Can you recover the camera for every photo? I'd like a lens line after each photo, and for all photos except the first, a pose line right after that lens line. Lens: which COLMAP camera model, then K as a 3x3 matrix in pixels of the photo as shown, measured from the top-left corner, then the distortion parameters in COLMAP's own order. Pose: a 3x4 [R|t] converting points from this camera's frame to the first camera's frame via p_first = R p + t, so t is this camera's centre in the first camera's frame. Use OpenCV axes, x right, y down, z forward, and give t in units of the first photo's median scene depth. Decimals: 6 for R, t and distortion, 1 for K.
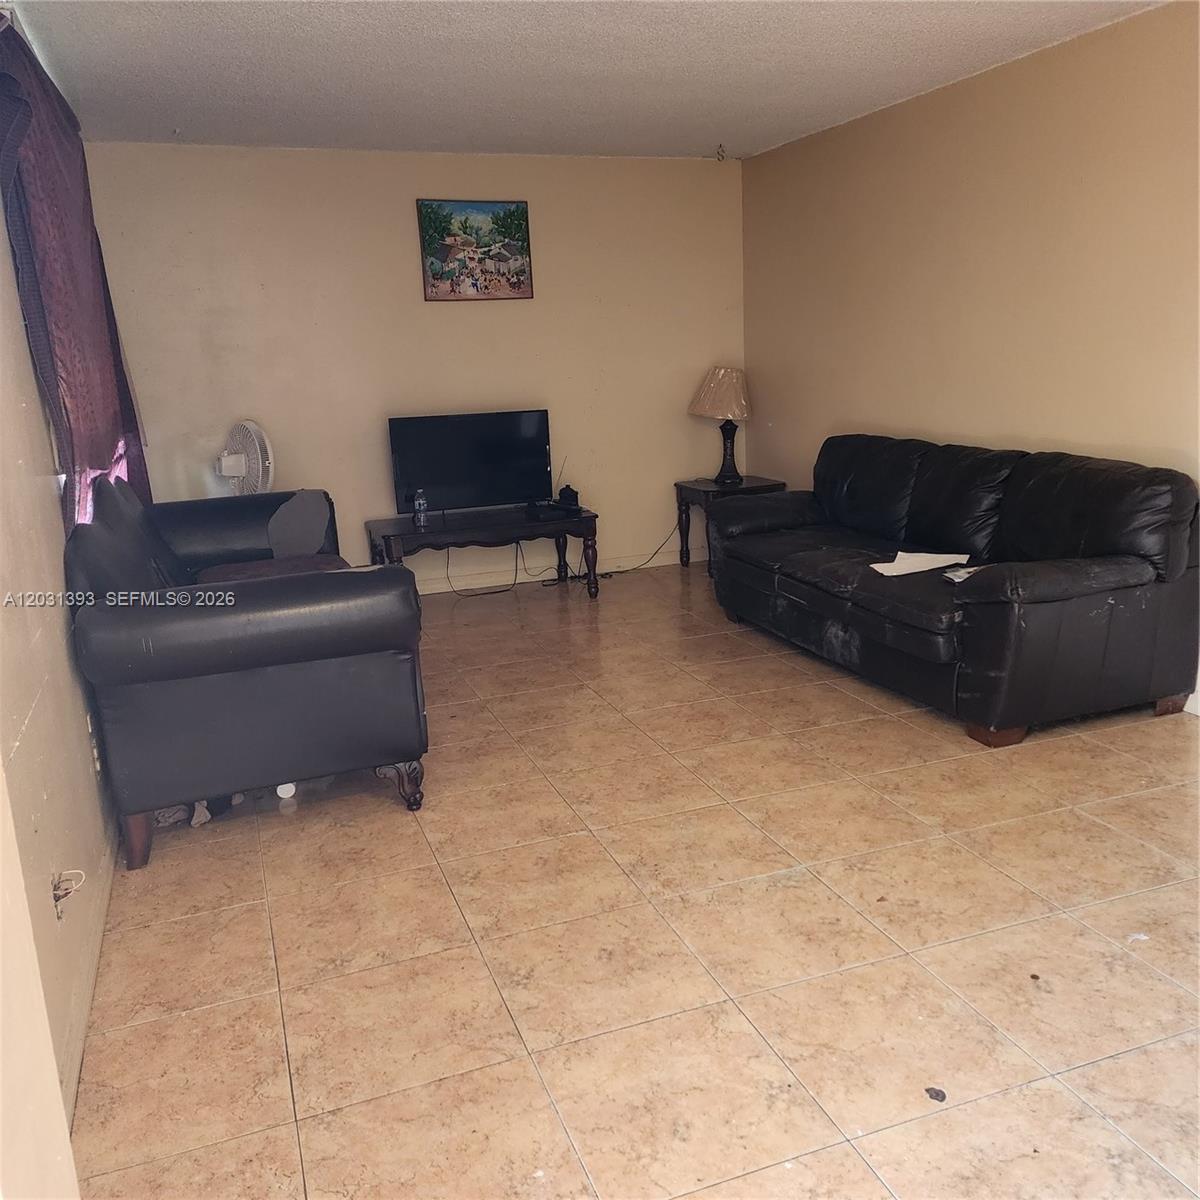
lens RADIAL K [[1062.3, 0, 604.7], [0, 1062.3, 601.9], [0, 0, 1]] dist [0.090441, -0.102181]
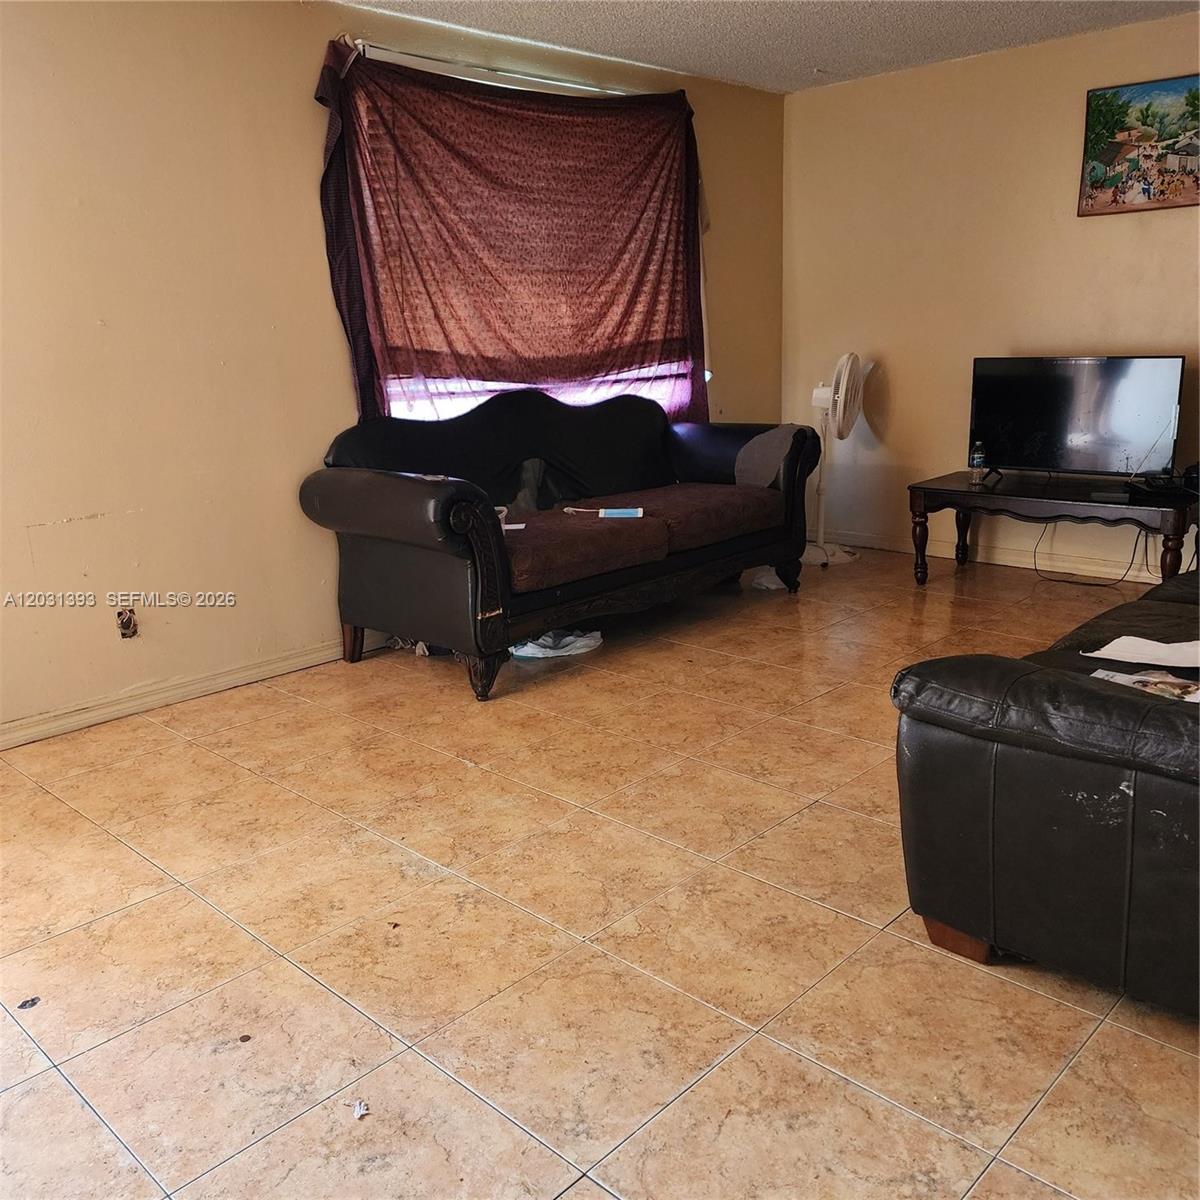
lens RADIAL K [[1062.3, 0, 605.0], [0, 1062.3, 596.2], [0, 0, 1]] dist [0.090441, -0.102181]
pose [[0.437952, 0.247208, -0.864342, 0.860531], [-0.196510, 0.964523, 0.176291, -0.142197], [0.877258, 0.092645, 0.470994, 0.600650]]
